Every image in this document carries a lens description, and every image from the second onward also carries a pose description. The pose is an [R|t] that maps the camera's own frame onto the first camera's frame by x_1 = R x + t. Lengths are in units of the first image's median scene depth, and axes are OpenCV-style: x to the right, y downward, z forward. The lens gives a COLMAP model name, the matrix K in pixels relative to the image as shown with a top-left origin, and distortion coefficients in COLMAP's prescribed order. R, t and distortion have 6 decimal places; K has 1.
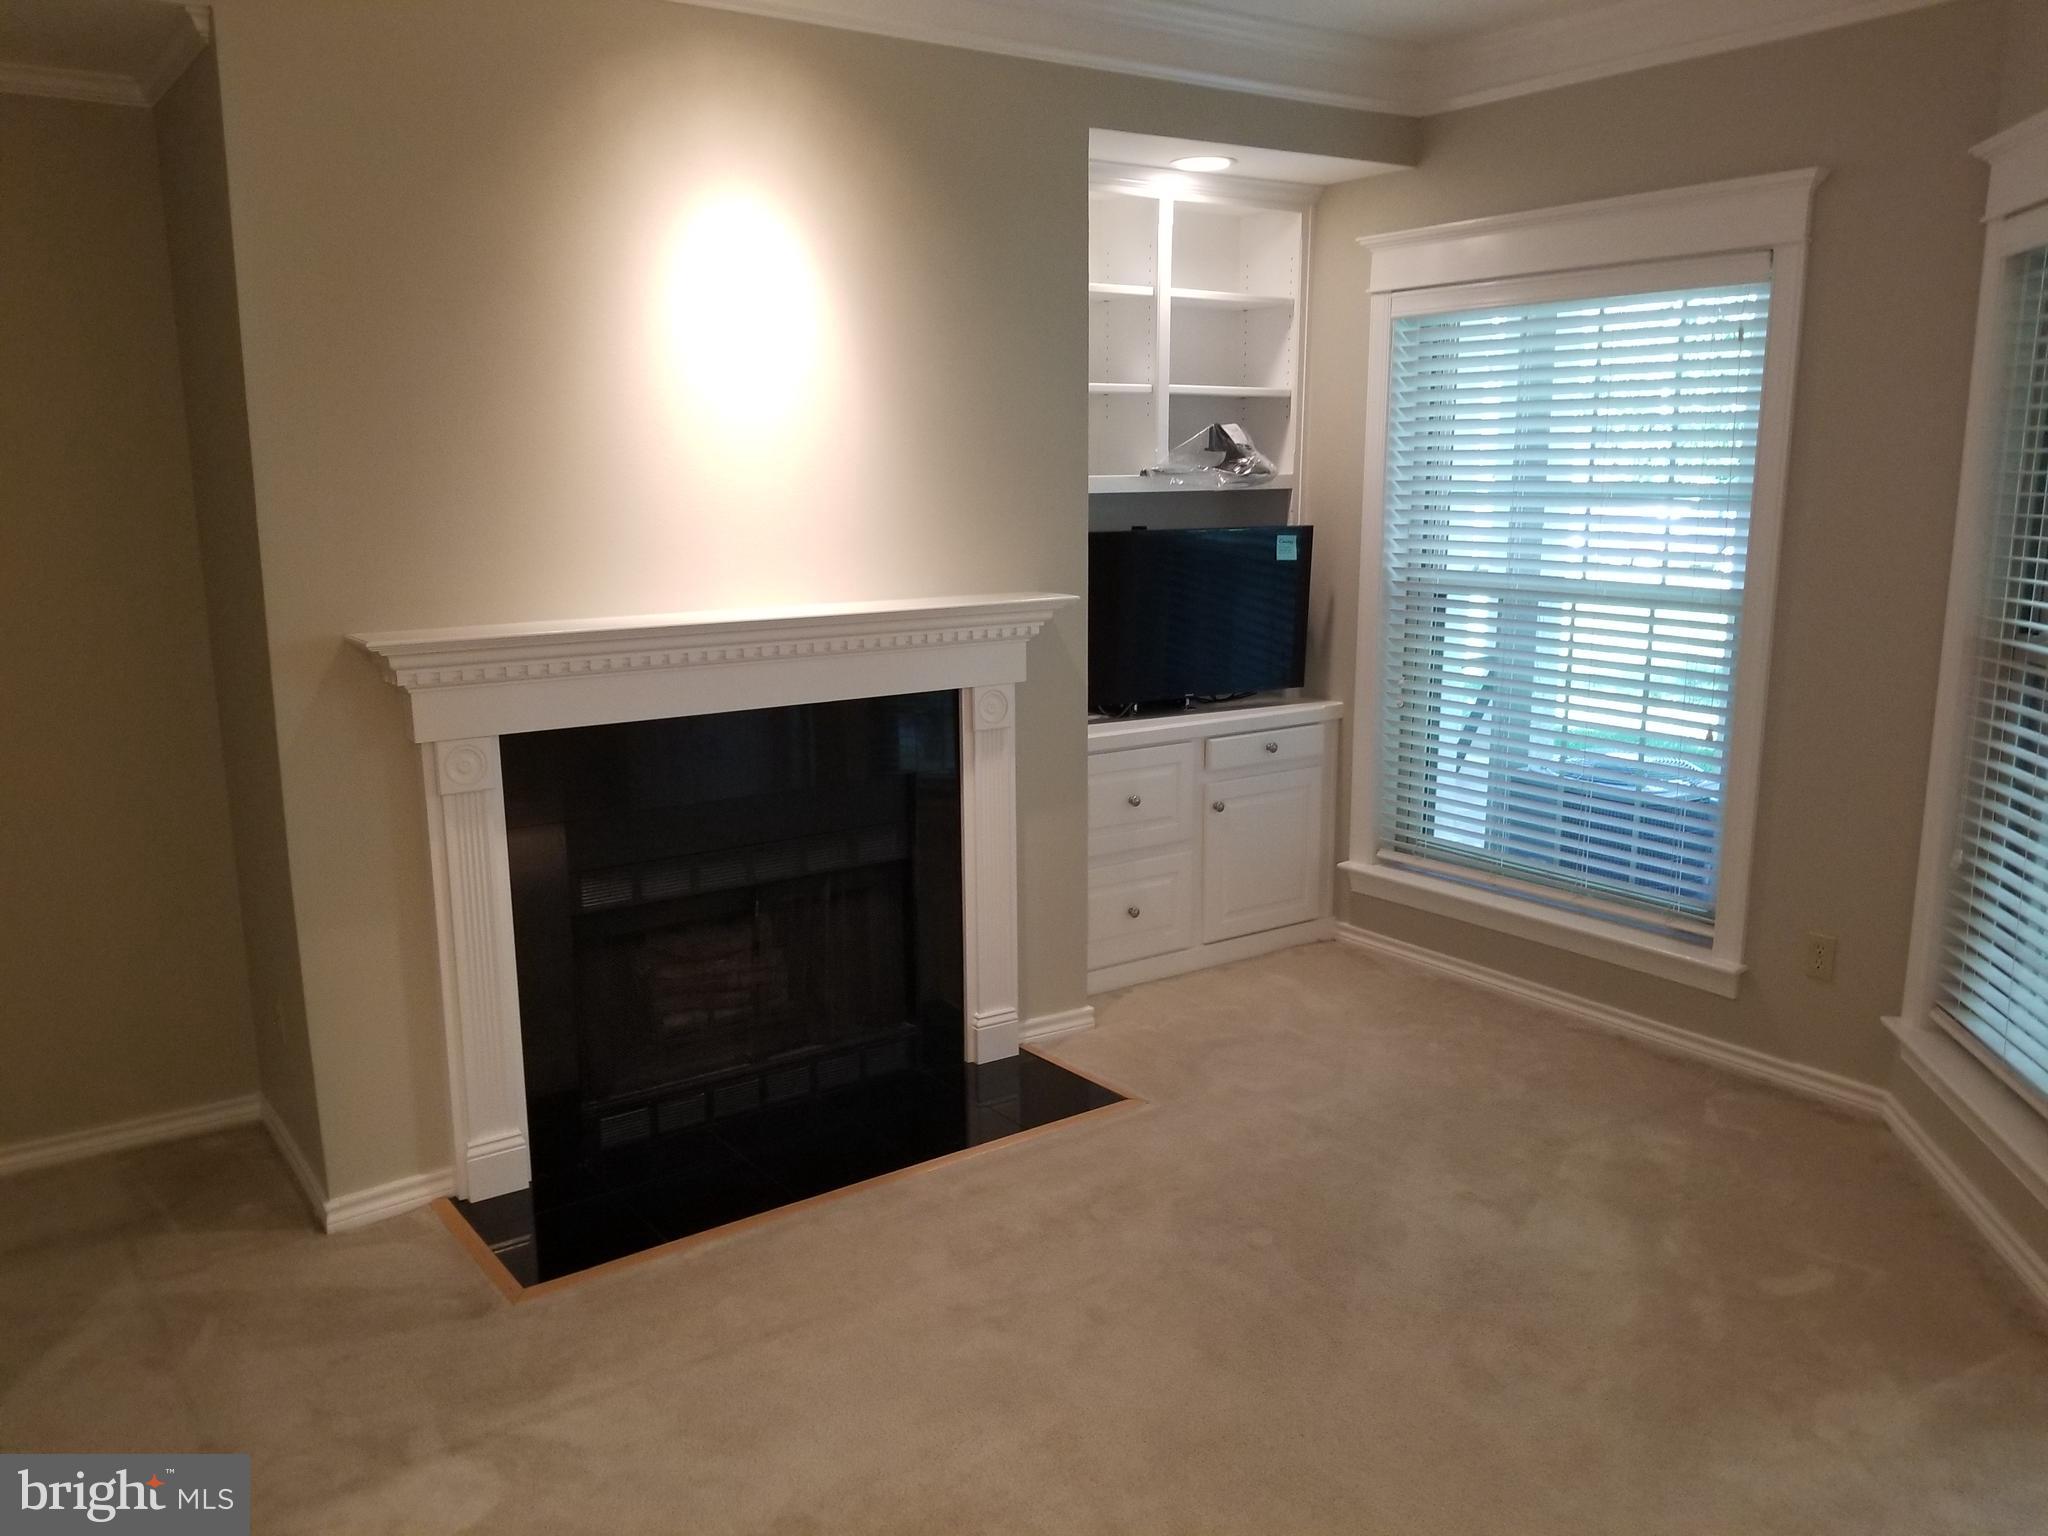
lens RADIAL K [[1630.6, 0, 1024.0], [0, 1630.6, 768.0], [0, 0, 1]] dist [-0.000783, -0.005152]
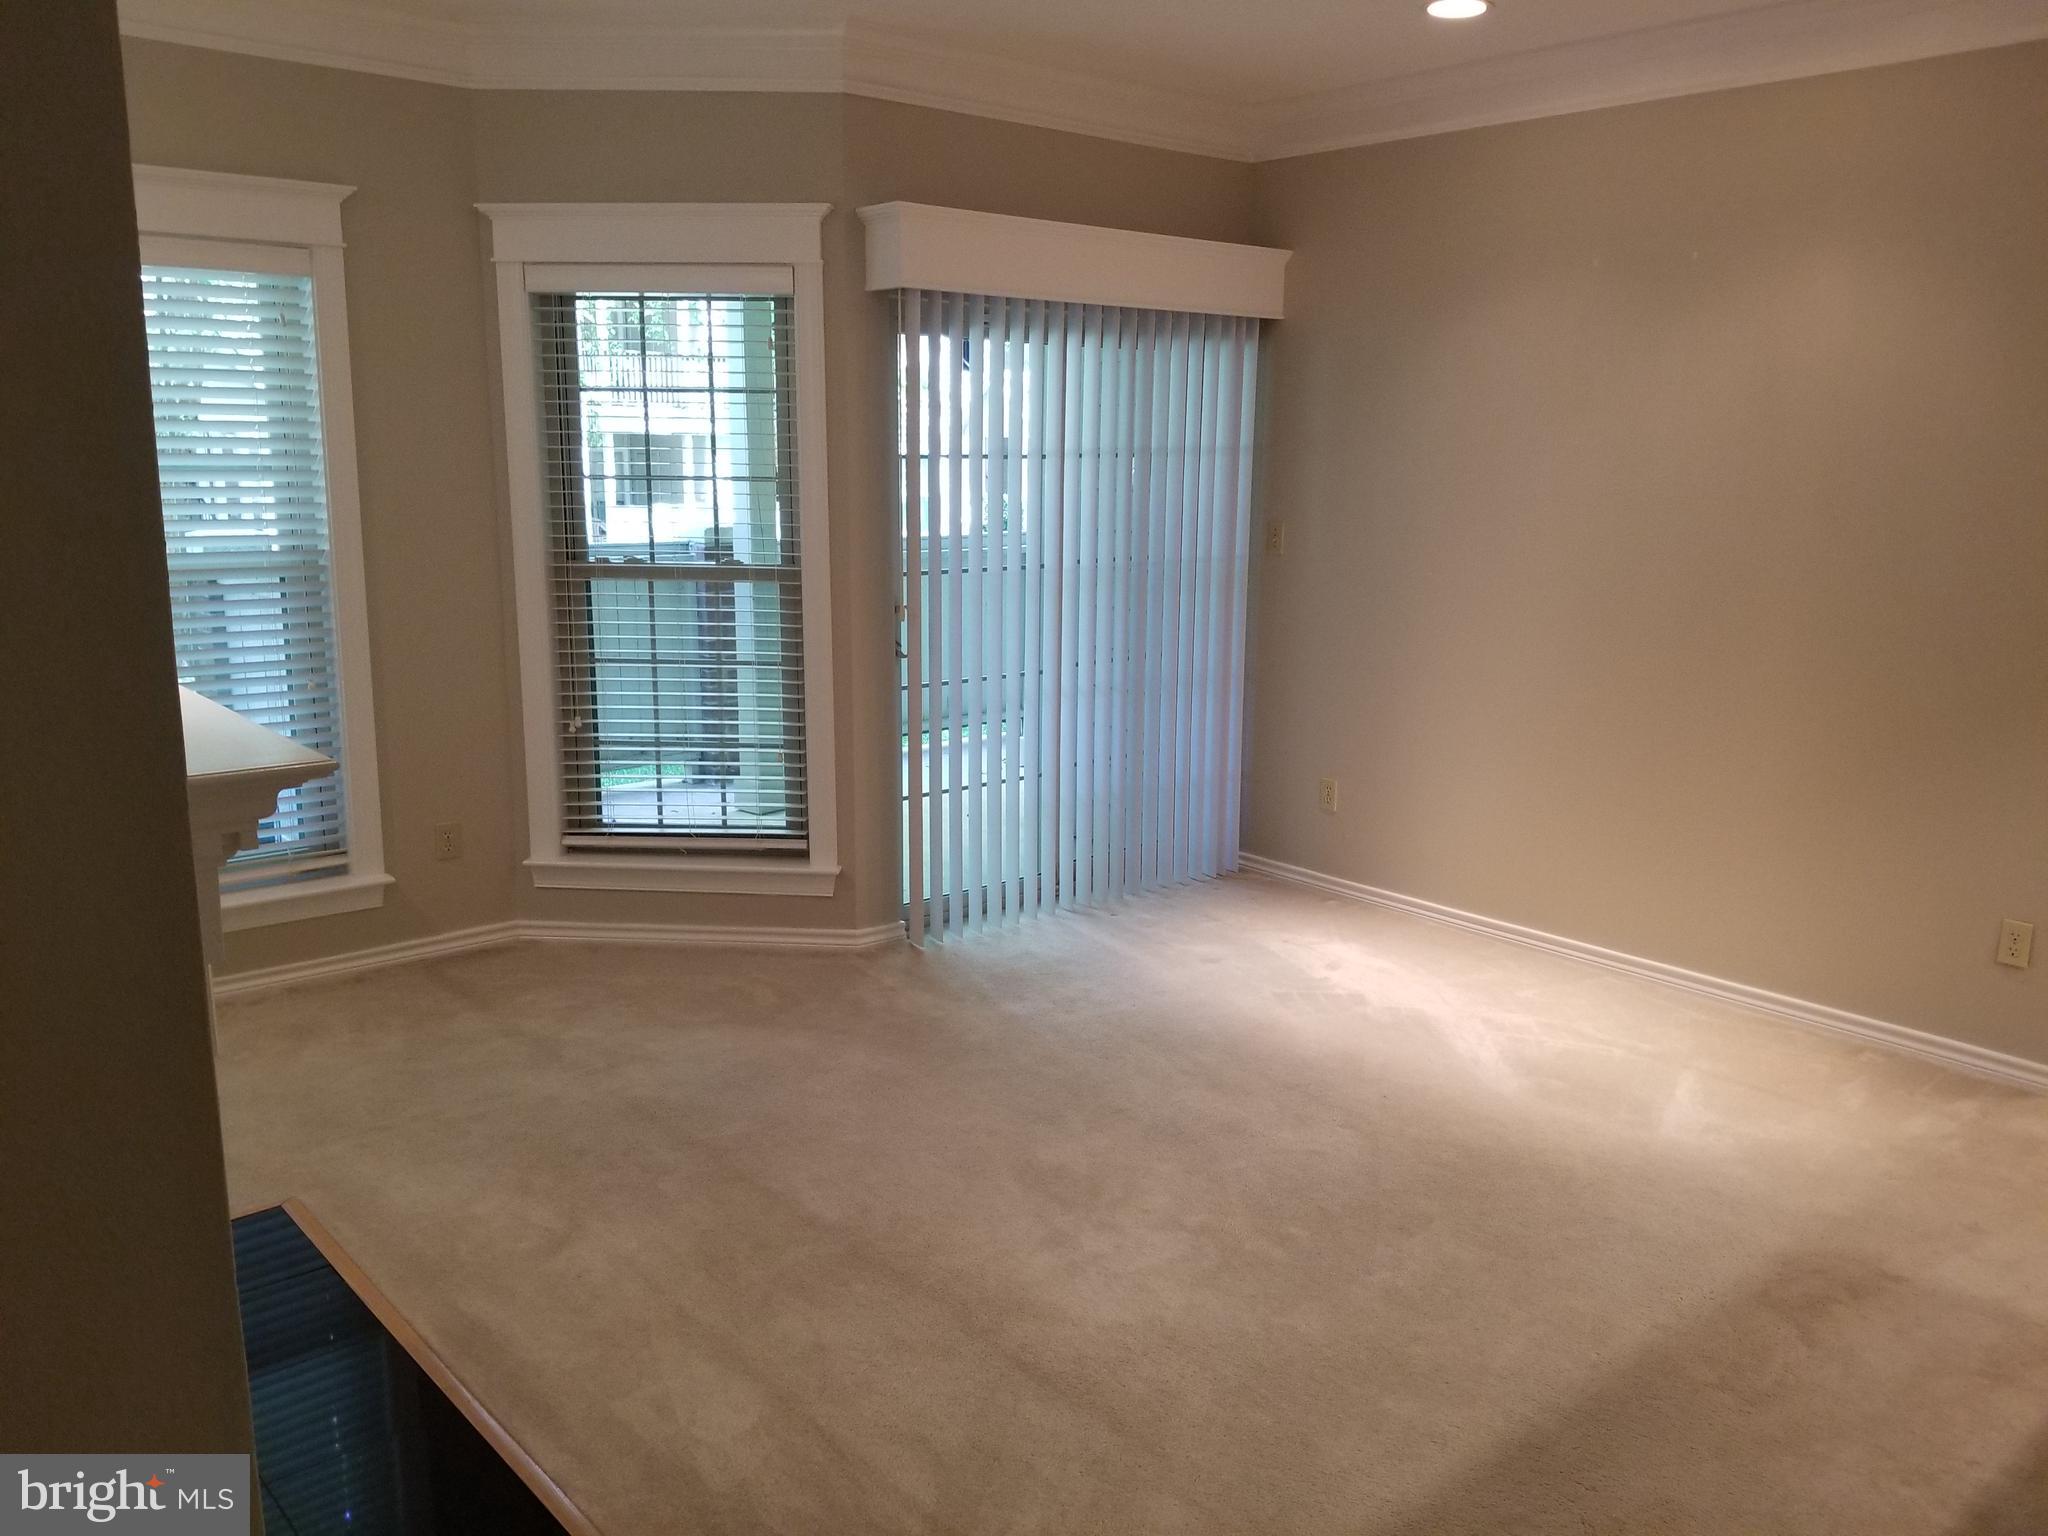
lens RADIAL K [[1630.6, 0, 1024.0], [0, 1630.6, 768.0], [0, 0, 1]] dist [-0.000783, -0.005152]
pose [[-0.103269, -0.190327, 0.976274, -0.757502], [0.171027, 0.963506, 0.205929, -0.118202], [-0.979839, 0.188236, -0.066949, 0.653084]]
